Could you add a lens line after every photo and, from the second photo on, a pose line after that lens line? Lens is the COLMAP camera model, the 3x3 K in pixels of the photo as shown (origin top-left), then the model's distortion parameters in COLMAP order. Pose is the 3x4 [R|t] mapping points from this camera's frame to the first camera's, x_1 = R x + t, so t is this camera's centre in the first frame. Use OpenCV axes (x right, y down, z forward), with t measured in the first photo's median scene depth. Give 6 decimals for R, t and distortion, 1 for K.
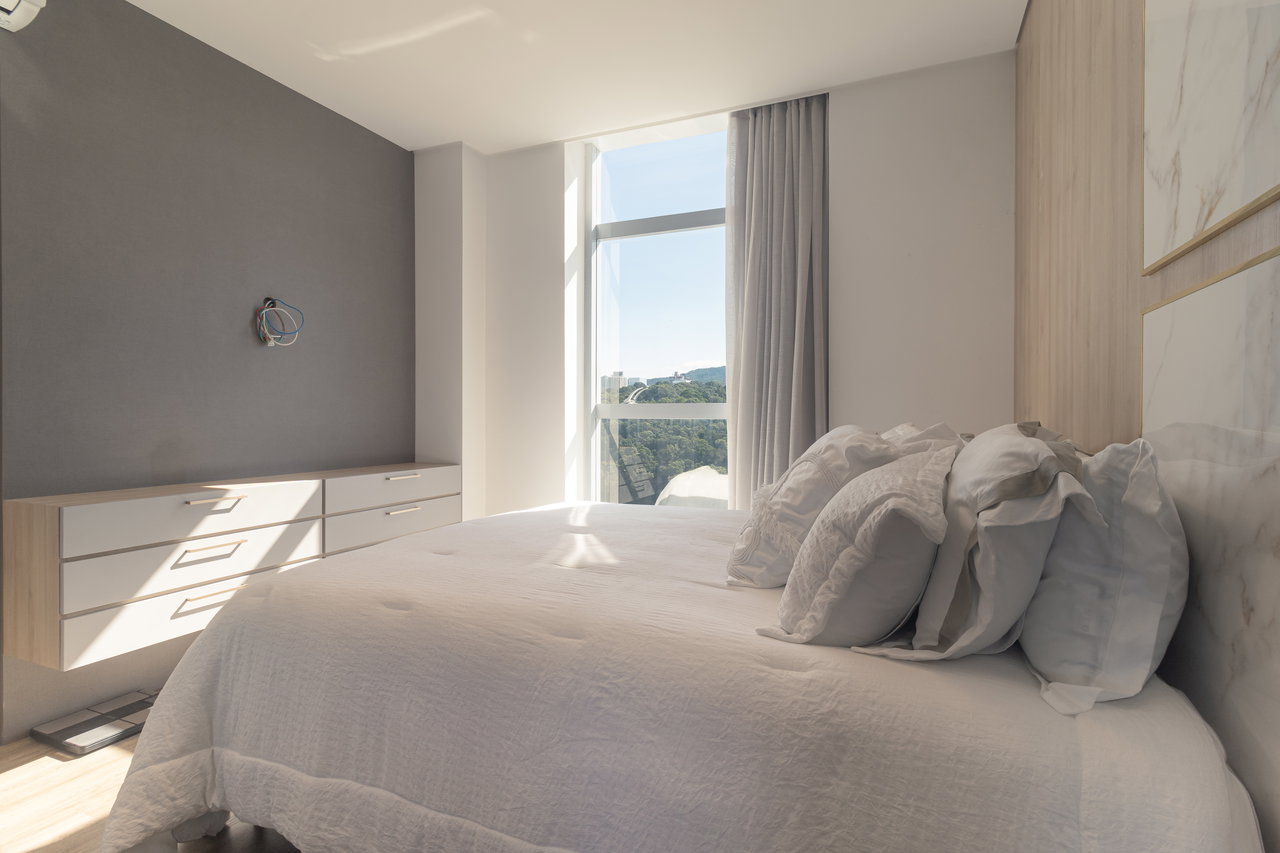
lens RADIAL K [[586.5, 0, 640.0], [0, 586.5, 426.5], [0, 0, 1]] dist [-0.001194, -0.000094]
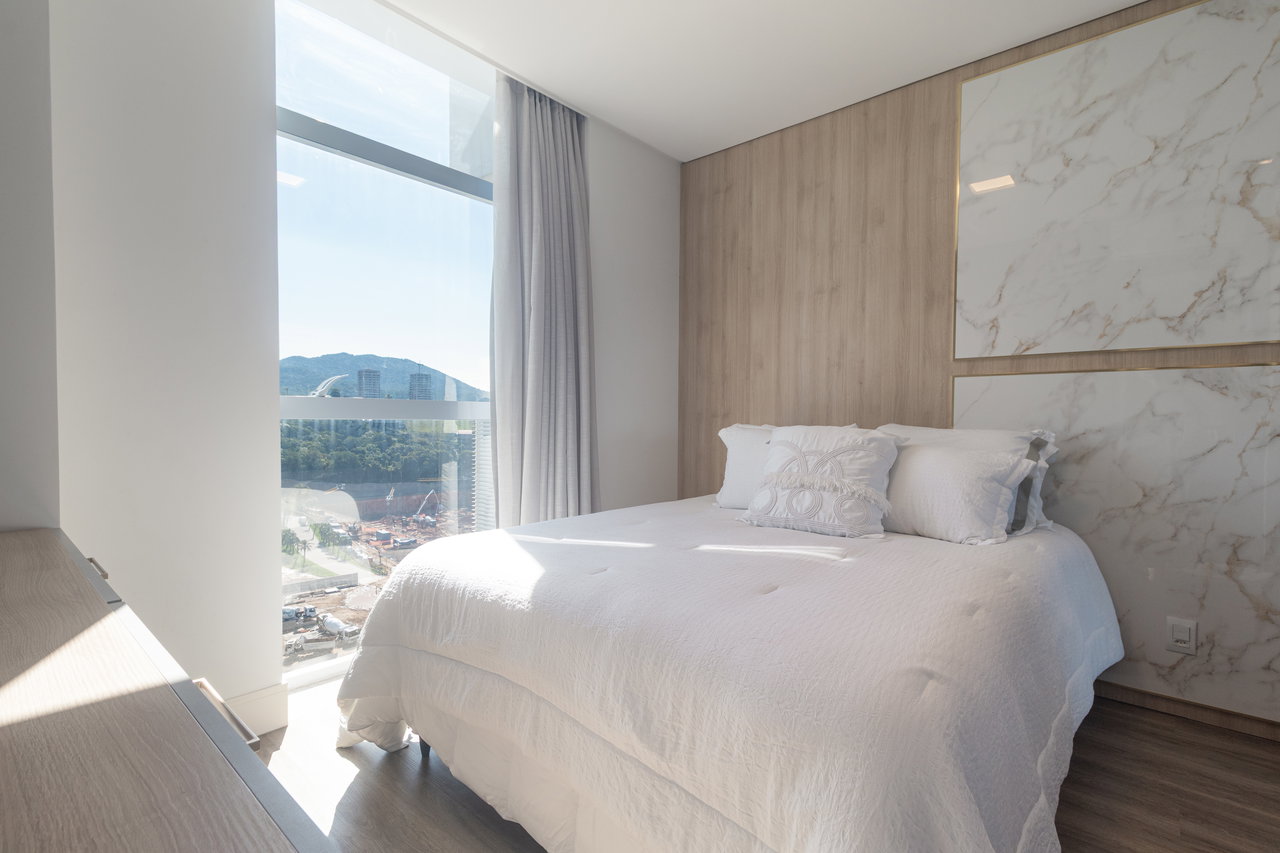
lens RADIAL K [[603.6, 0, 649.3], [0, 603.6, 435.5], [0, 0, 1]] dist [-0.000038, 0.000320]
pose [[0.313142, -0.021090, 0.949472, -0.693446], [0.007879, 0.999777, 0.019609, -0.006531], [-0.949674, 0.001340, 0.313238, 0.536788]]
